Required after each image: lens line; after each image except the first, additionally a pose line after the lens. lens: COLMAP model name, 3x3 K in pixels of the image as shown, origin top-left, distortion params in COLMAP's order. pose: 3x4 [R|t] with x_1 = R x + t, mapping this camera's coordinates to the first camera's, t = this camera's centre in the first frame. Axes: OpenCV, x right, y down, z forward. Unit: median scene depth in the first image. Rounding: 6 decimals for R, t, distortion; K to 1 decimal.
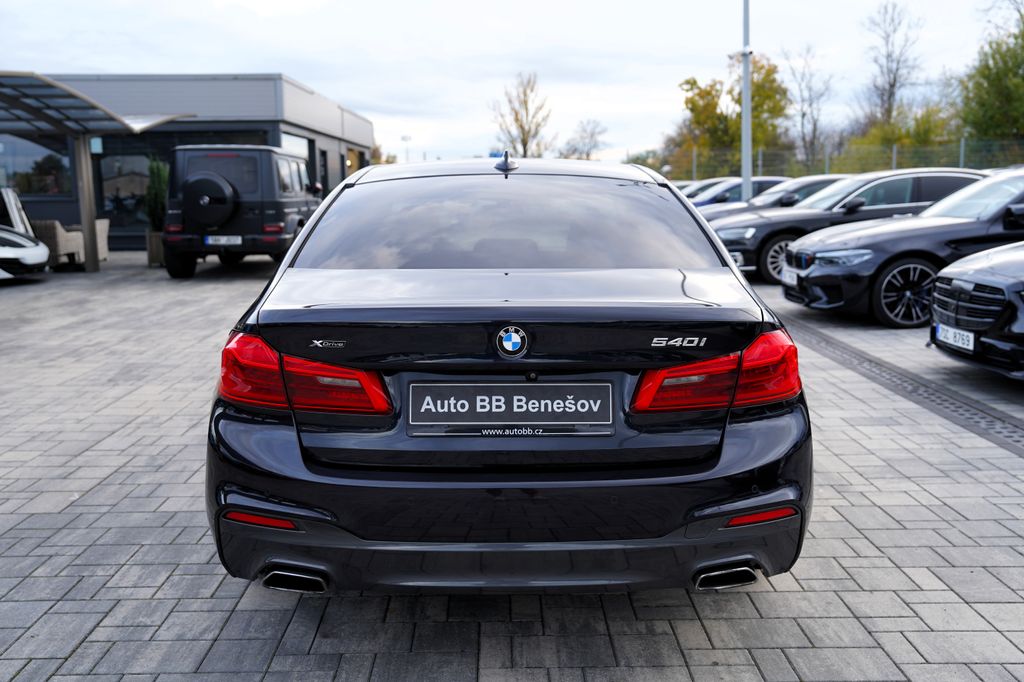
lens RADIAL K [[966.4, 0, 512.0], [0, 966.4, 341.0], [0, 0, 1]] dist [-0.011462, 0.091584]
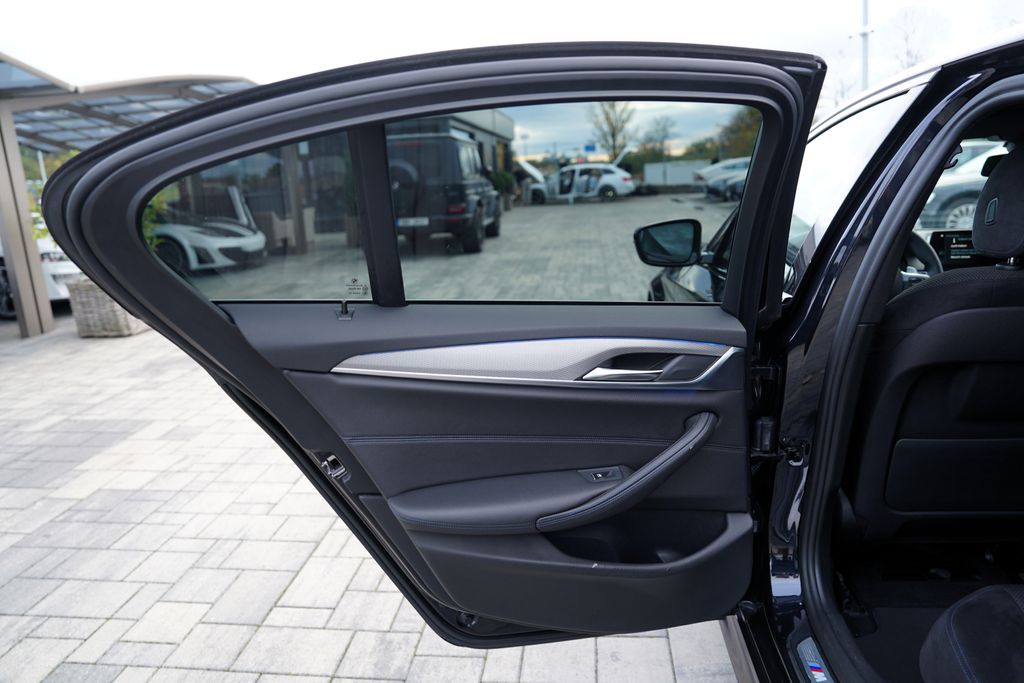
lens RADIAL K [[701.3, 0, 510.4], [0, 701.3, 335.0], [0, 0, 1]] dist [-0.101396, 0.072647]
pose [[0.991167, -0.016924, -0.131536, -0.086525], [0.026247, 0.997239, 0.069467, -0.028521], [0.129997, -0.072305, 0.988874, 0.223502]]
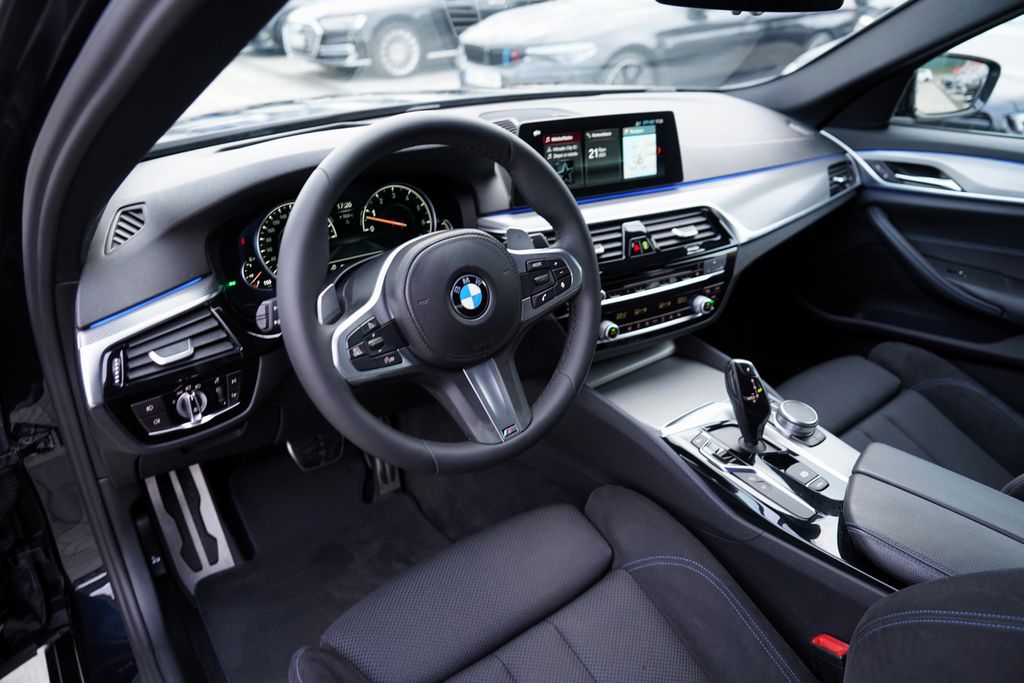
lens RADIAL K [[708.5, 0, 512.8], [0, 708.5, 318.7], [0, 0, 1]] dist [-0.104386, 0.080766]
pose [[0.803528, -0.248668, 0.540839, -0.057499], [0.078011, 0.944719, 0.318465, -0.042074], [-0.590133, -0.213704, 0.778508, 0.325596]]
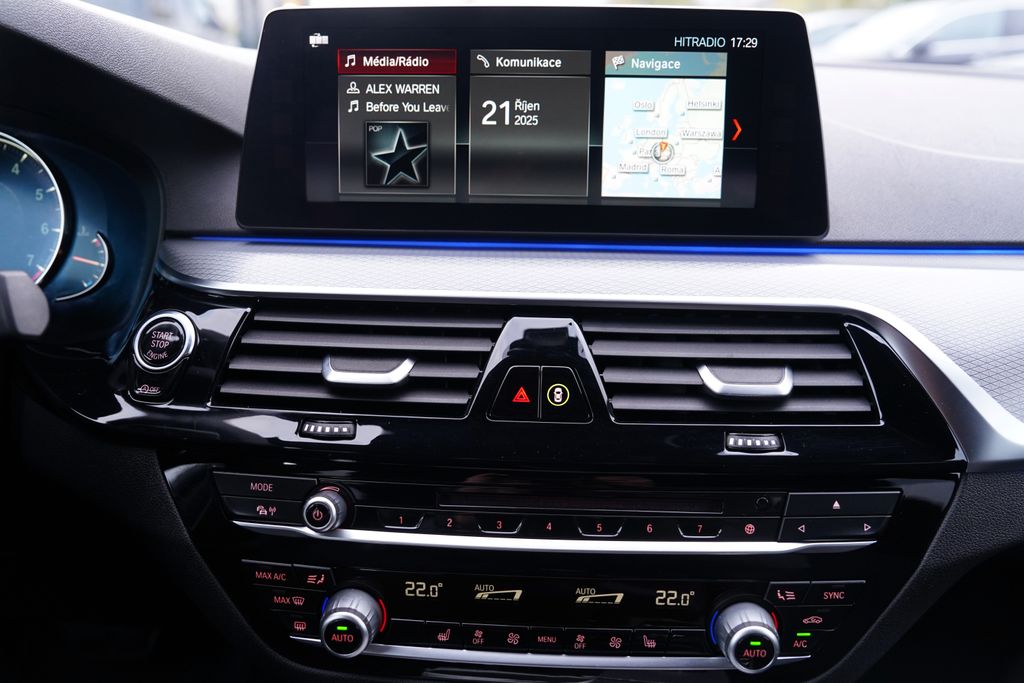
lens RADIAL K [[823.0, 0, 511.8], [0, 823.0, 321.4], [0, 0, 1]] dist [-0.047417, 0.003202]
pose [[0.997973, -0.012126, 0.062480, -0.006135], [0.001517, 0.985936, 0.167115, -0.031341], [-0.063628, -0.166681, 0.983956, 0.350990]]
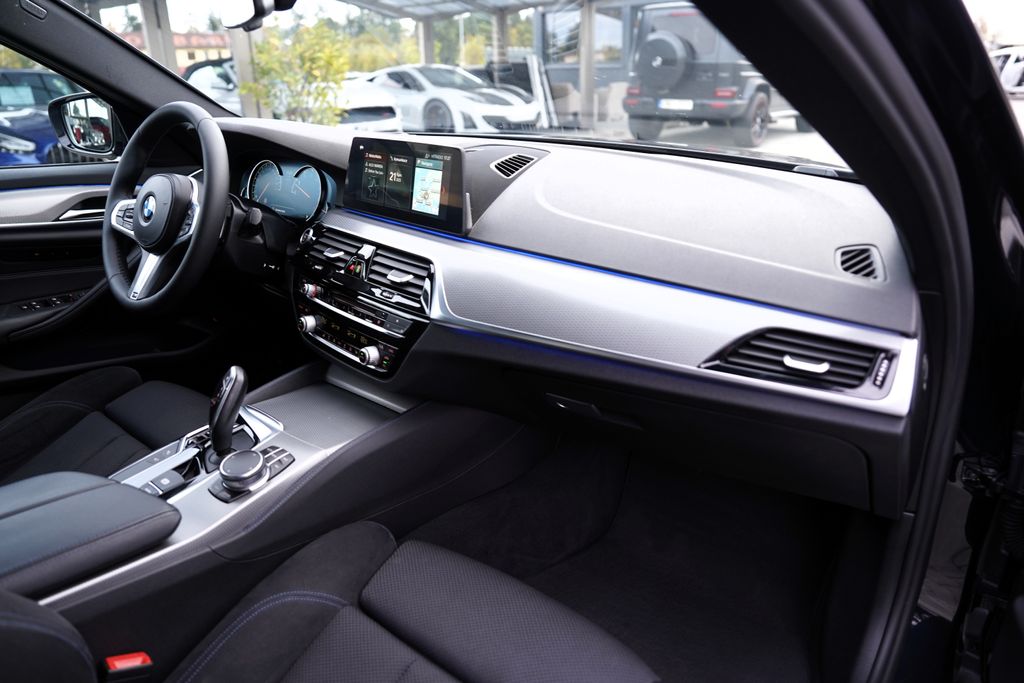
lens RADIAL K [[701.3, 0, 510.4], [0, 701.3, 335.0], [0, 0, 1]] dist [-0.101396, 0.072647]
pose [[0.761334, 0.226345, -0.607567, 0.056289], [-0.088749, 0.964645, 0.248161, -0.037359], [0.642257, -0.135012, 0.754505, 0.331451]]
